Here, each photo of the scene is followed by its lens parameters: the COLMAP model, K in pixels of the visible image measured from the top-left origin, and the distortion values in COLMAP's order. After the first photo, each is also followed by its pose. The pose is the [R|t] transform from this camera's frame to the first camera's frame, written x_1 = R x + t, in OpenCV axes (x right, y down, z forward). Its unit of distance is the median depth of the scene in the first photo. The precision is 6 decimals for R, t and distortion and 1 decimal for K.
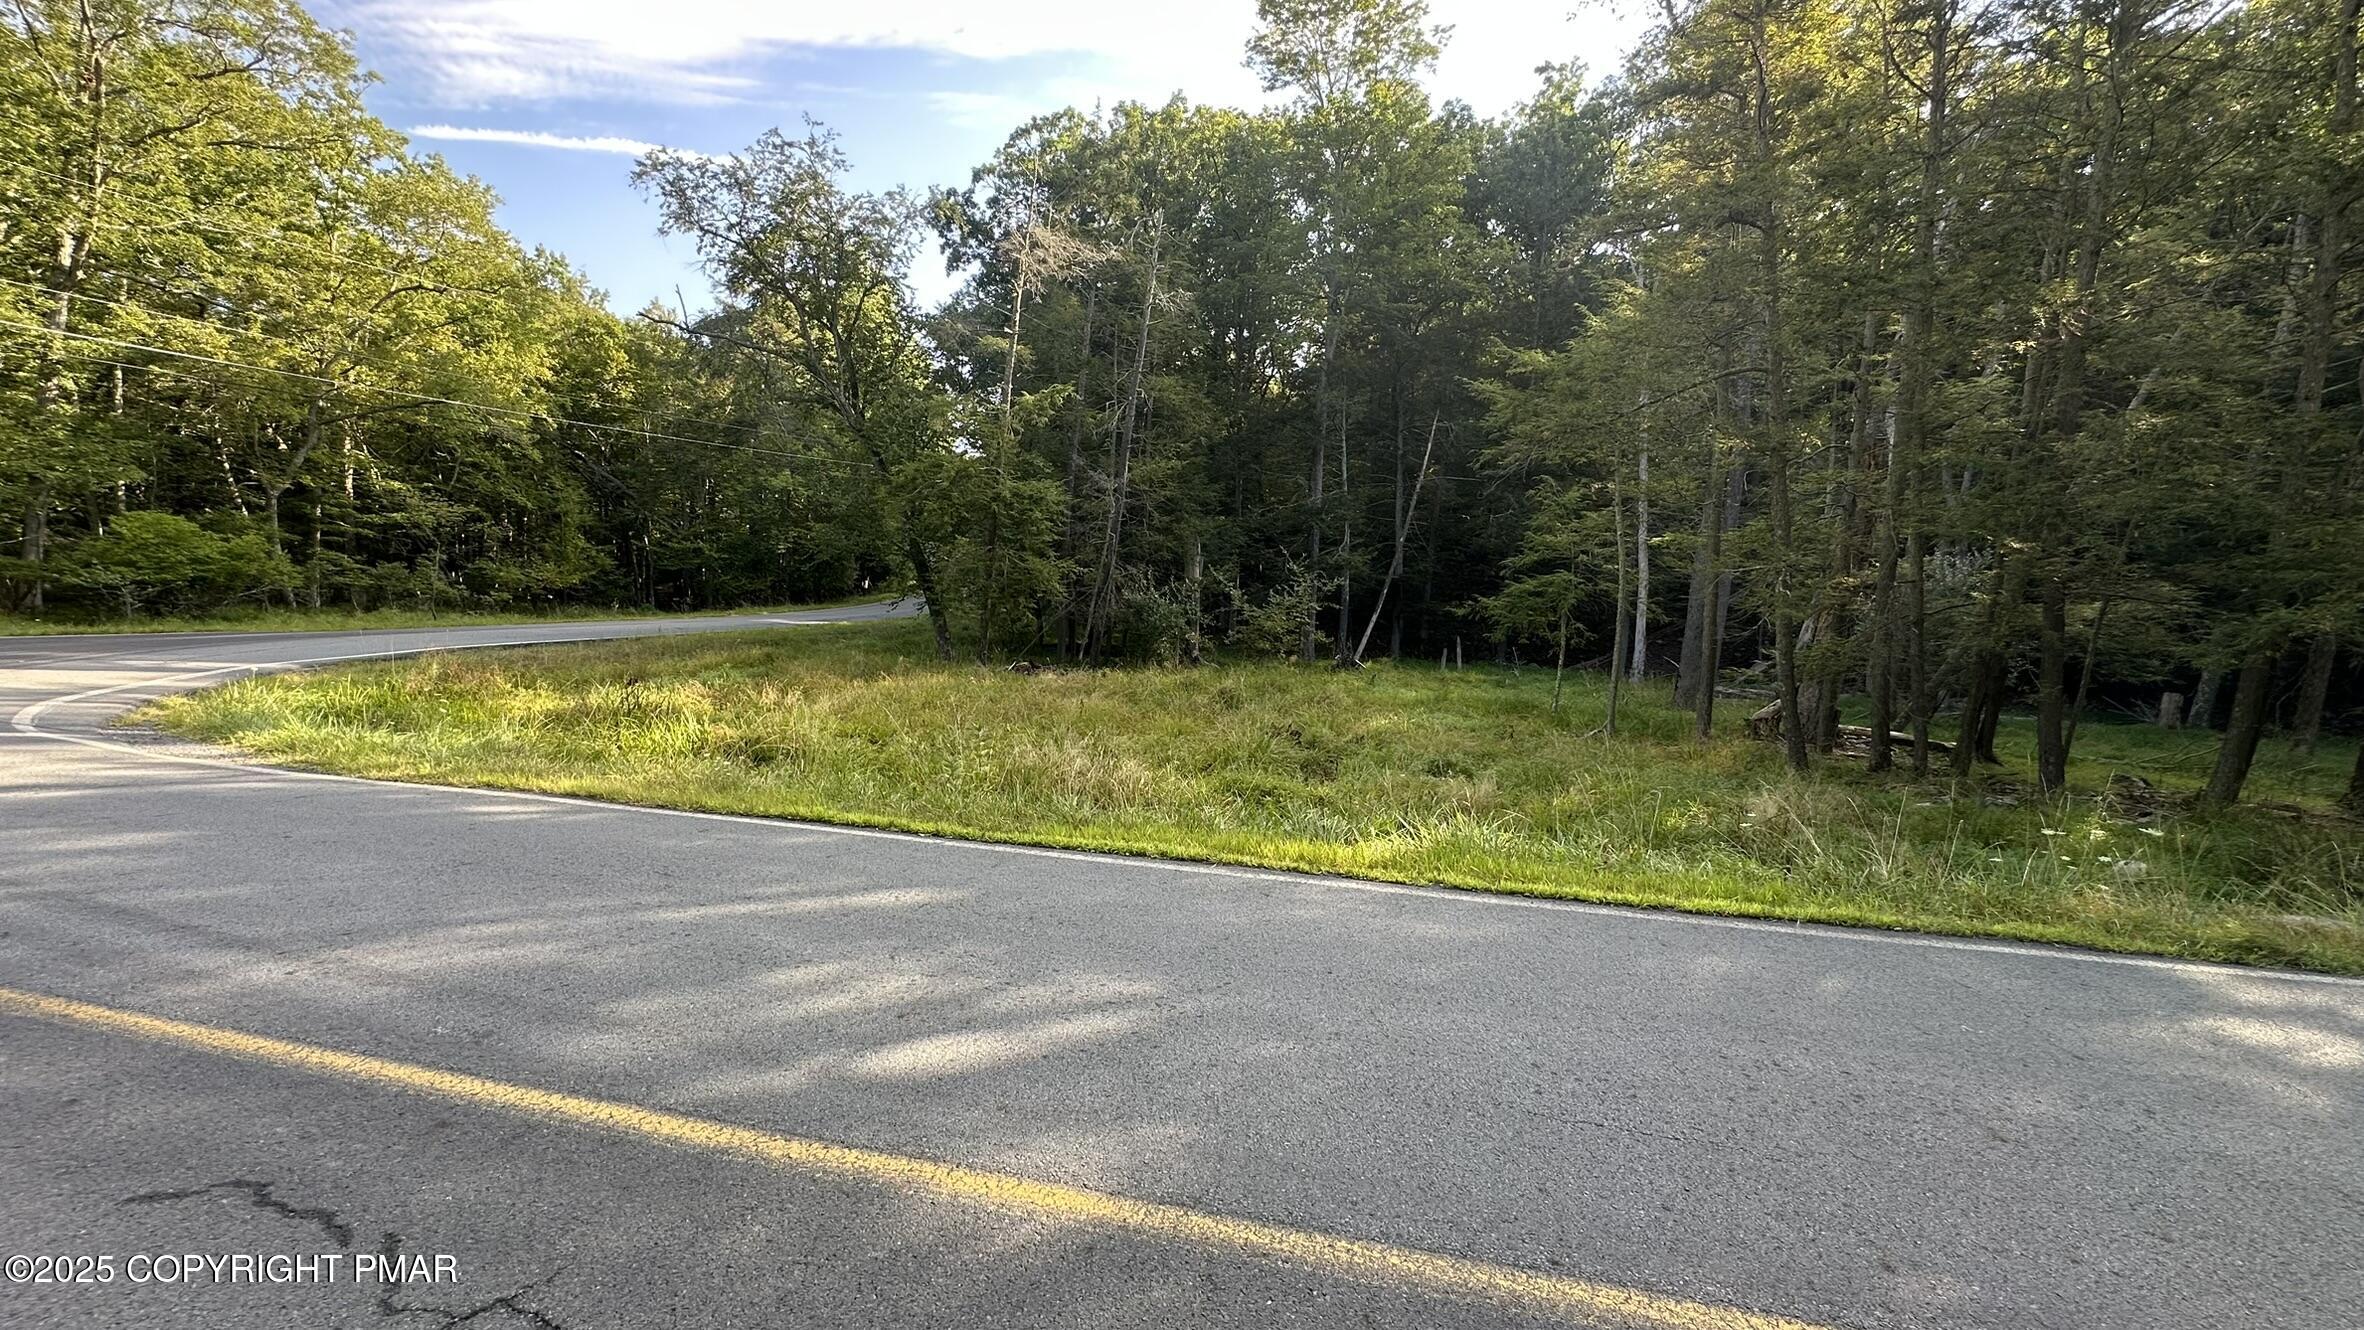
lens RADIAL K [[948.0, 0, 1182.7], [0, 948.0, 661.6], [0, 0, 1]] dist [0.001438, 0.000117]
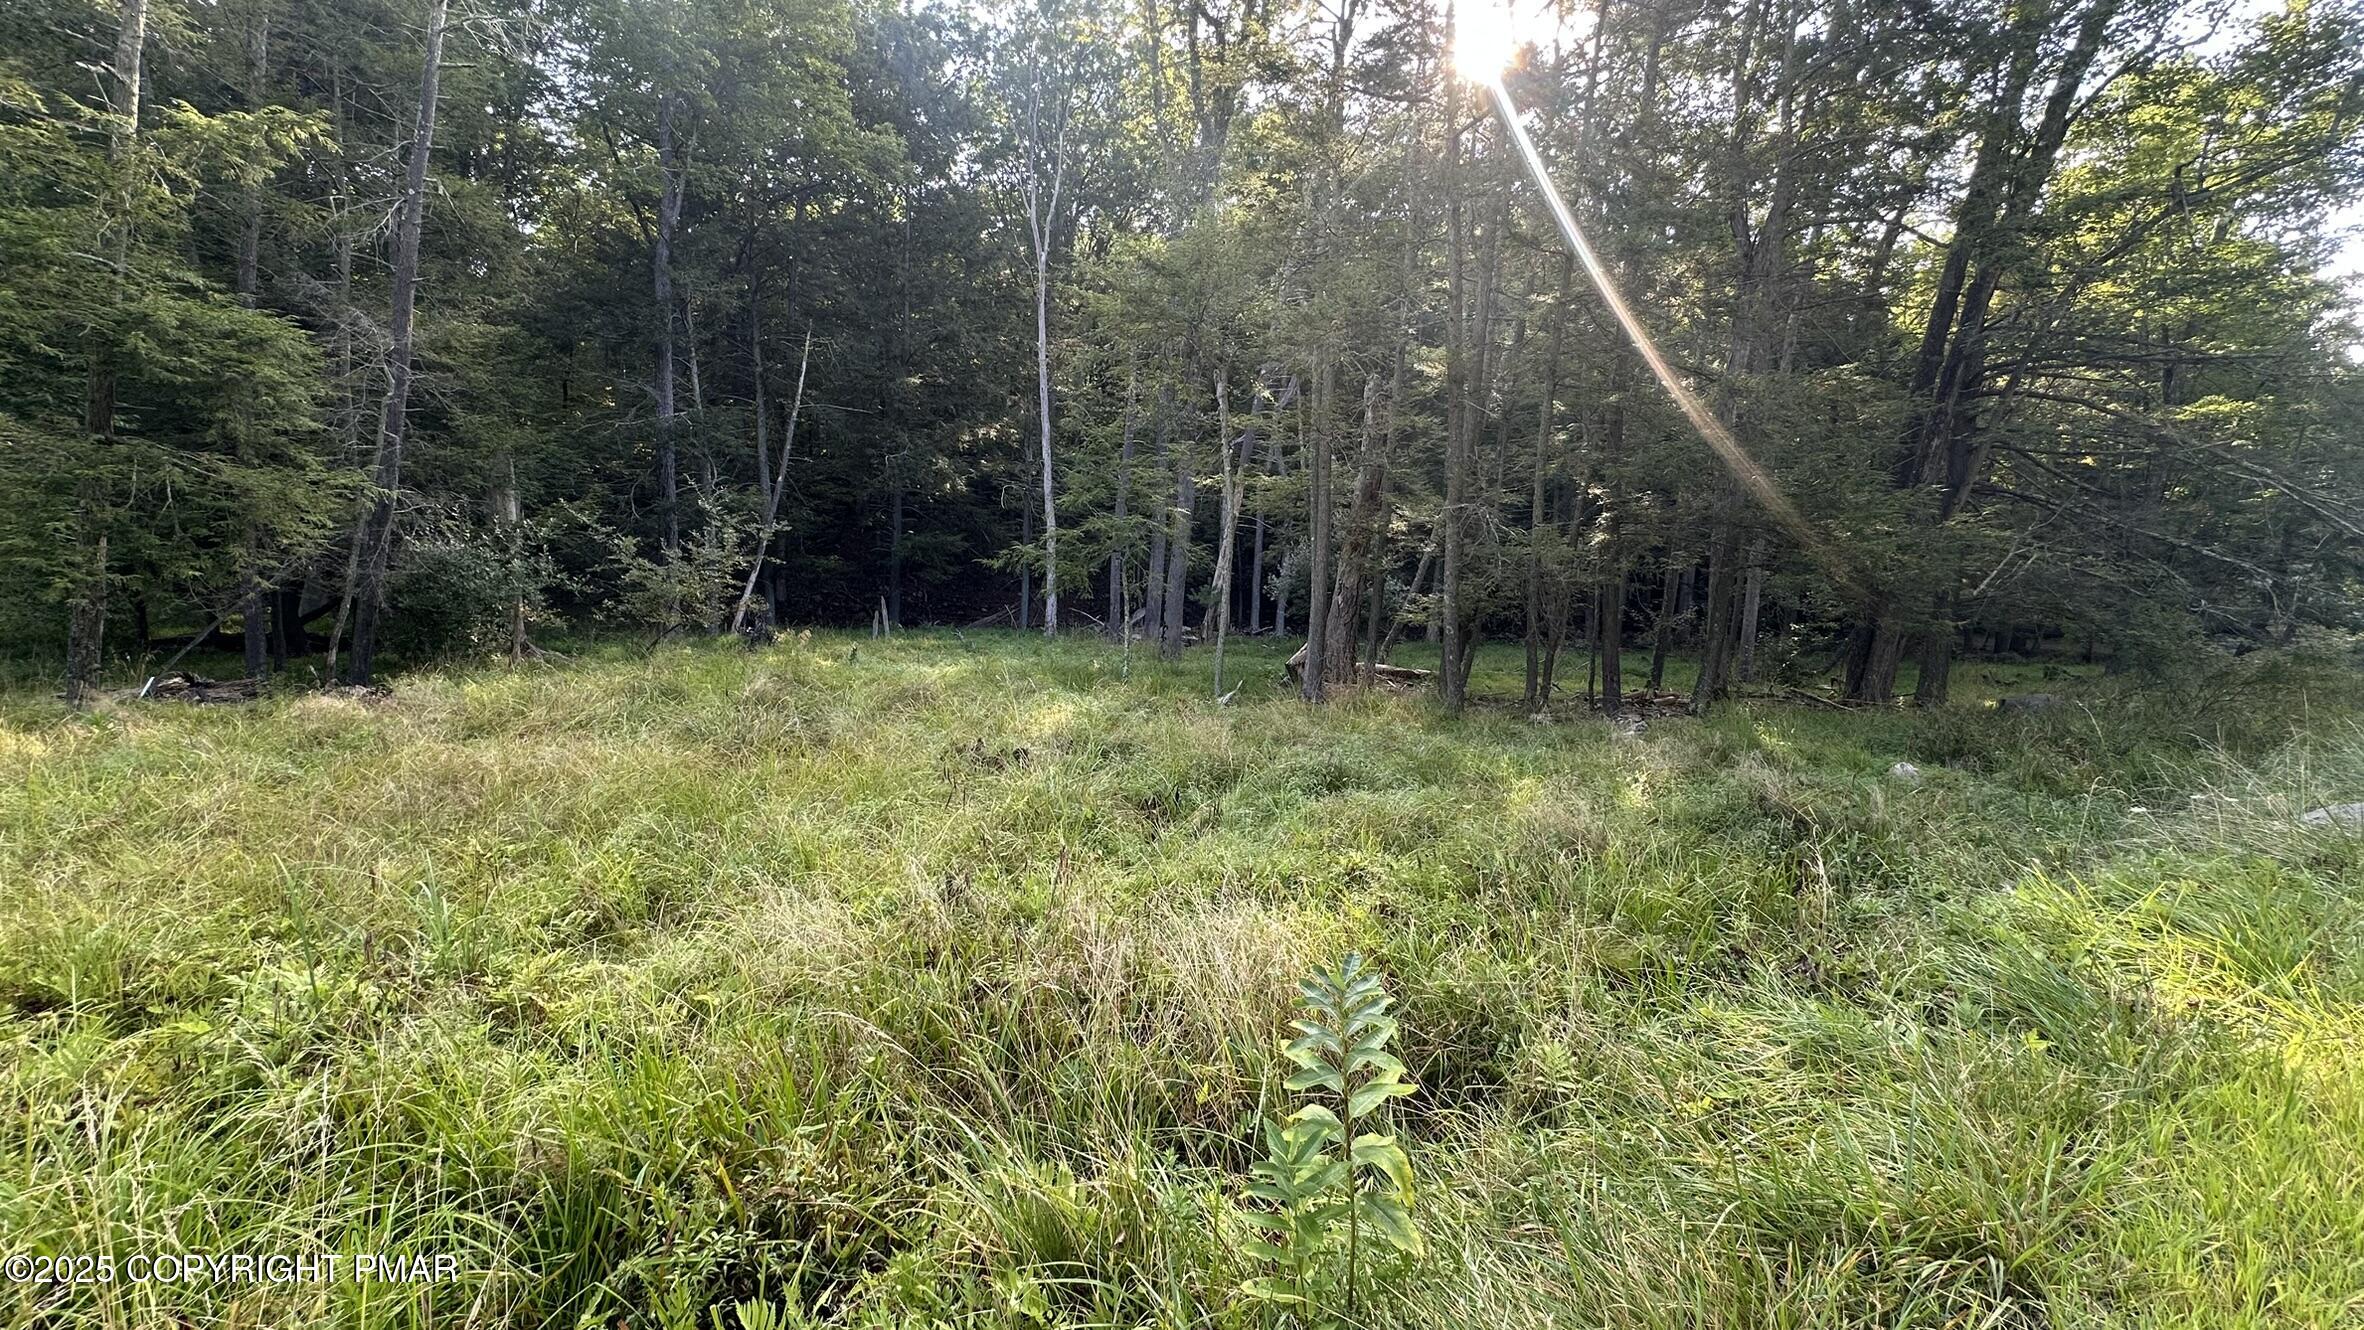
lens RADIAL K [[948.0, 0, 1179.7], [0, 948.0, 662.2], [0, 0, 1]] dist [0.001438, 0.000117]
pose [[0.724144, -0.085681, 0.684306, -0.077761], [0.055811, 0.996279, 0.065683, -0.006957], [-0.687387, -0.009372, 0.726231, 0.160709]]
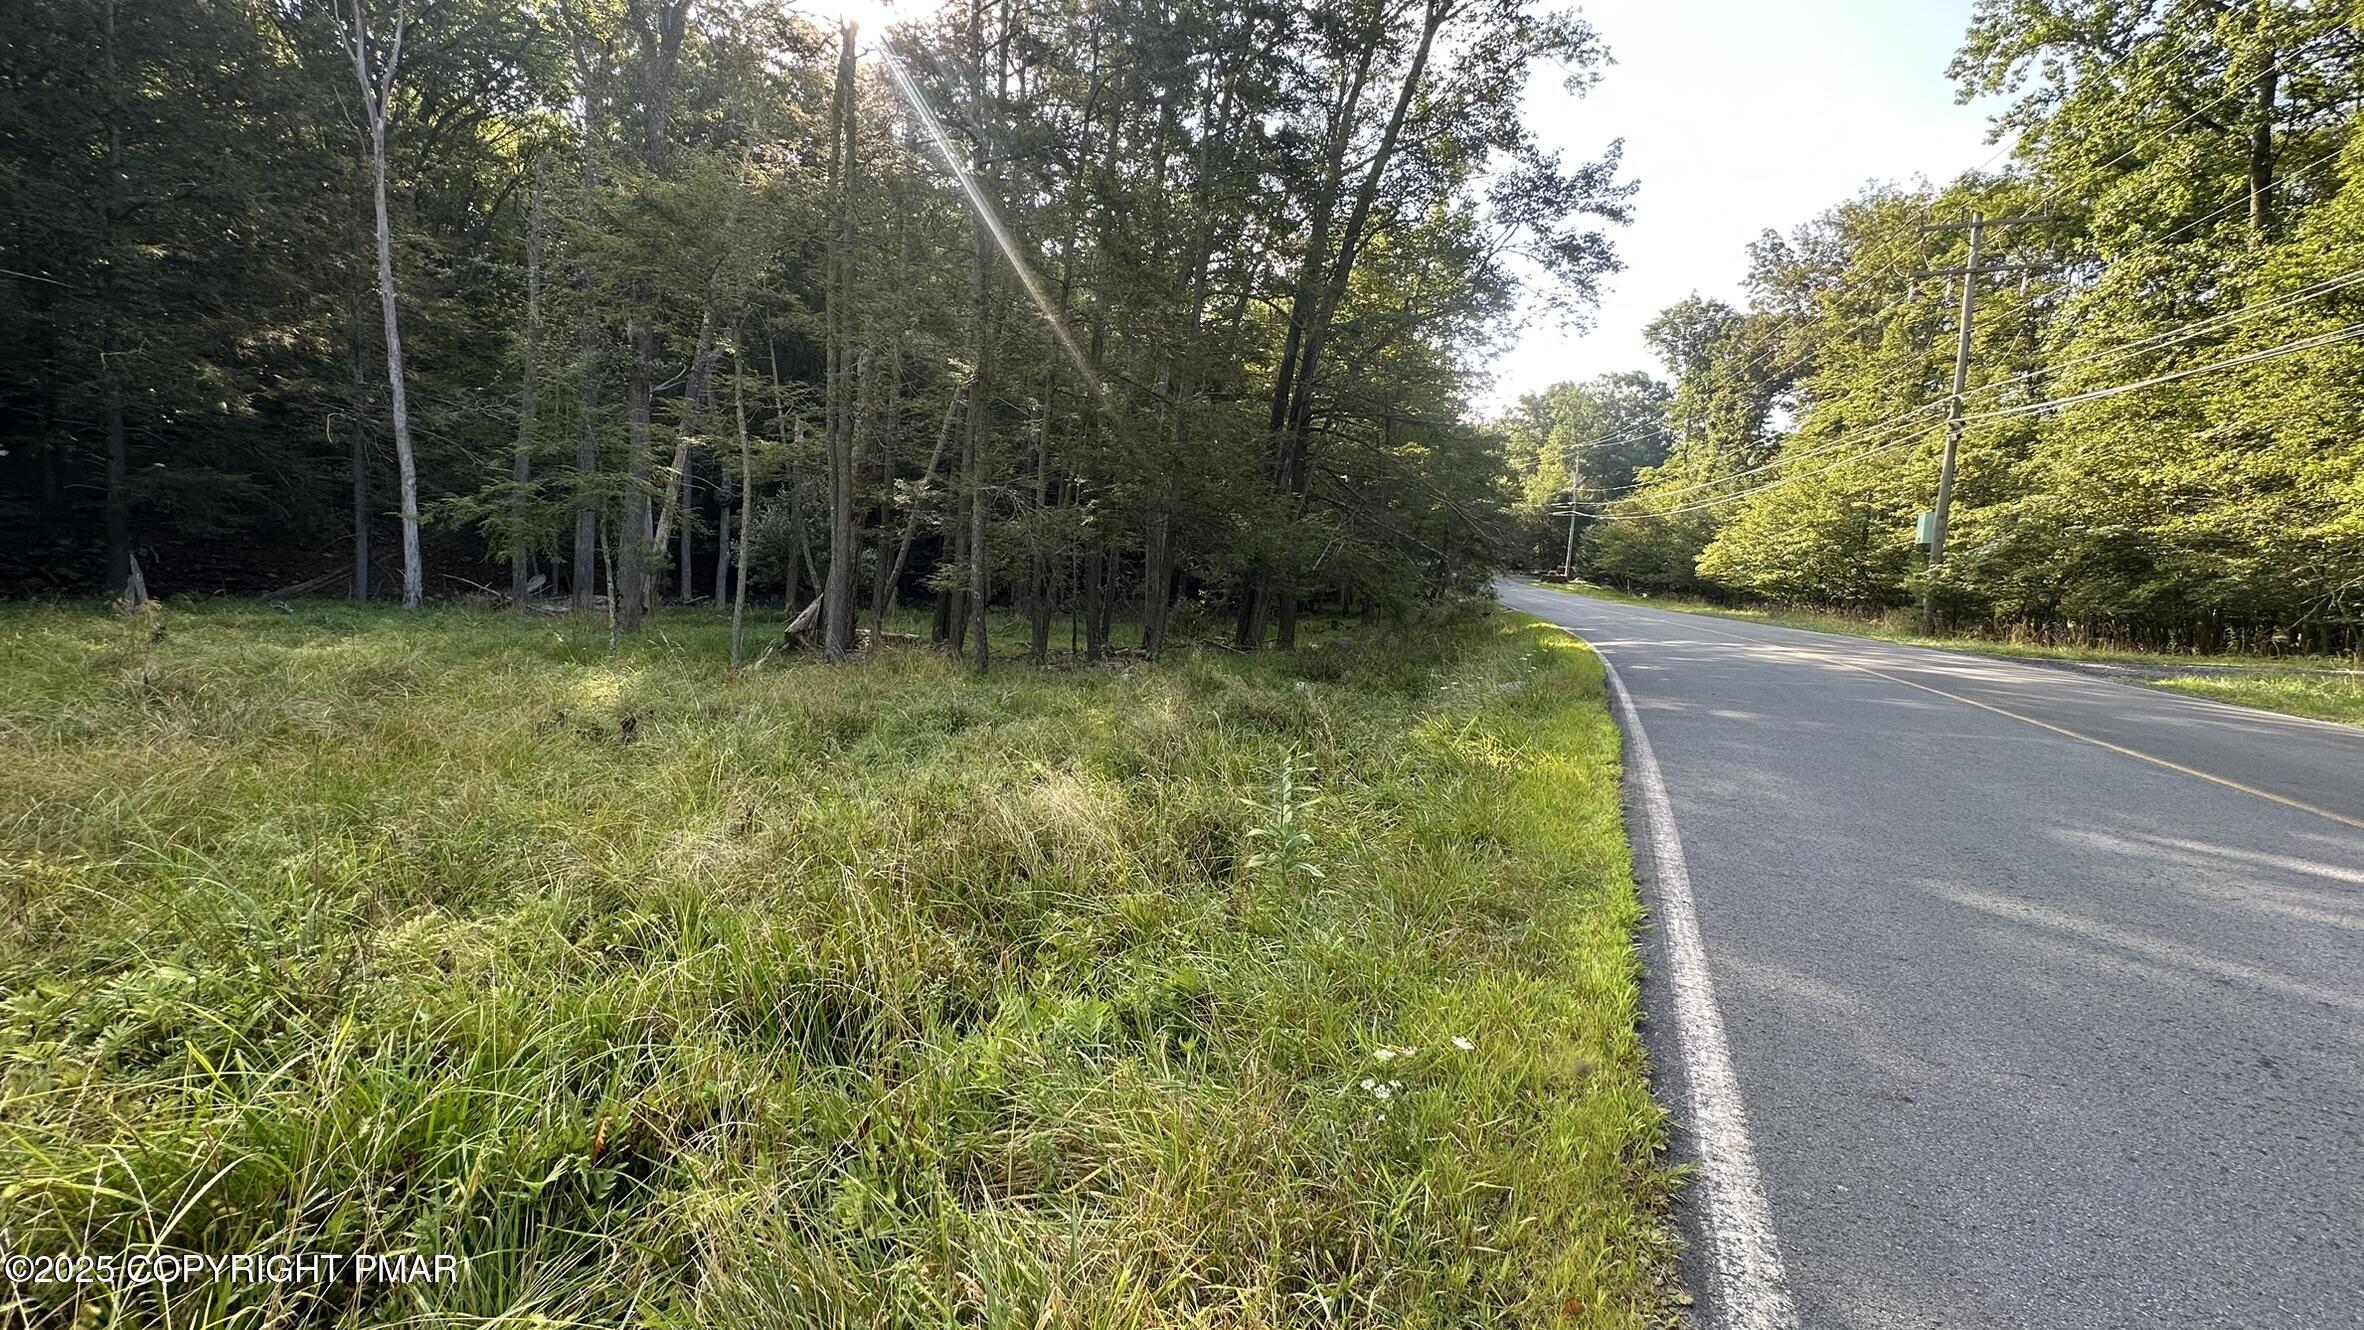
lens RADIAL K [[948.0, 0, 1188.5], [0, 948.0, 658.9], [0, 0, 1]] dist [0.001438, 0.000117]
pose [[0.189320, -0.126832, 0.973690, -0.136535], [0.035228, 0.991862, 0.122350, -0.009100], [-0.981283, 0.011138, 0.192247, 0.181770]]
